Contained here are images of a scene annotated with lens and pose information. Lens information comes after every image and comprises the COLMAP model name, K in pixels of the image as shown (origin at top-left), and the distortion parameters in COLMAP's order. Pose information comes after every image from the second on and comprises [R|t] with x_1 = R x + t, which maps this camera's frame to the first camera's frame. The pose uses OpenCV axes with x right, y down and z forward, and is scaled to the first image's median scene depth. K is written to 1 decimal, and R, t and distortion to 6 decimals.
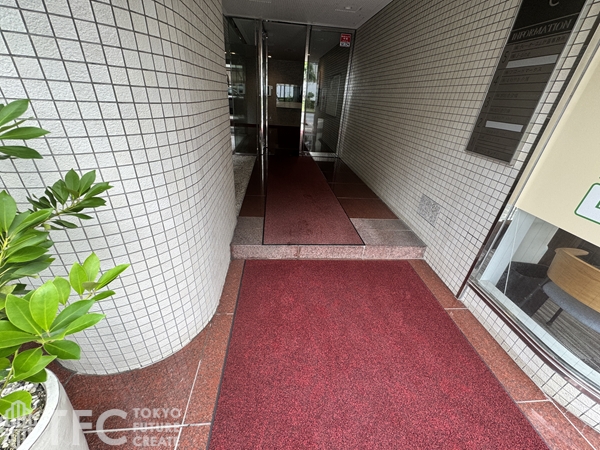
lens RADIAL K [[239.4, 0, 301.3], [0, 239.4, 223.2], [0, 0, 1]] dist [-0.001533, 0.000250]
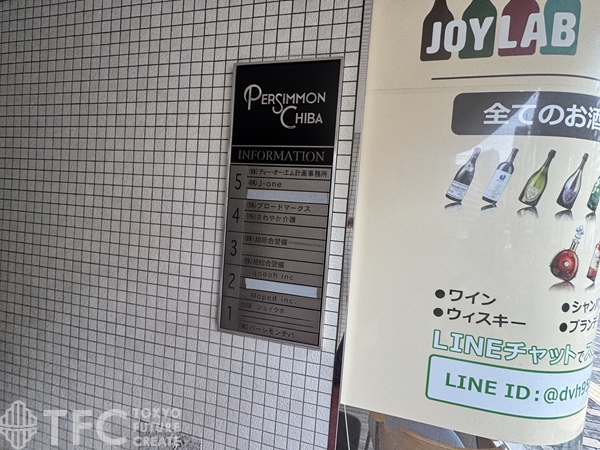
lens RADIAL K [[239.4, 0, 301.3], [0, 239.4, 223.2], [0, 0, 1]] dist [-0.001533, 0.000250]
pose [[0.295976, -0.078708, 0.951947, 0.267573], [0.401418, 0.914573, -0.049189, -0.427270], [-0.866754, 0.396687, 0.302287, 0.610565]]
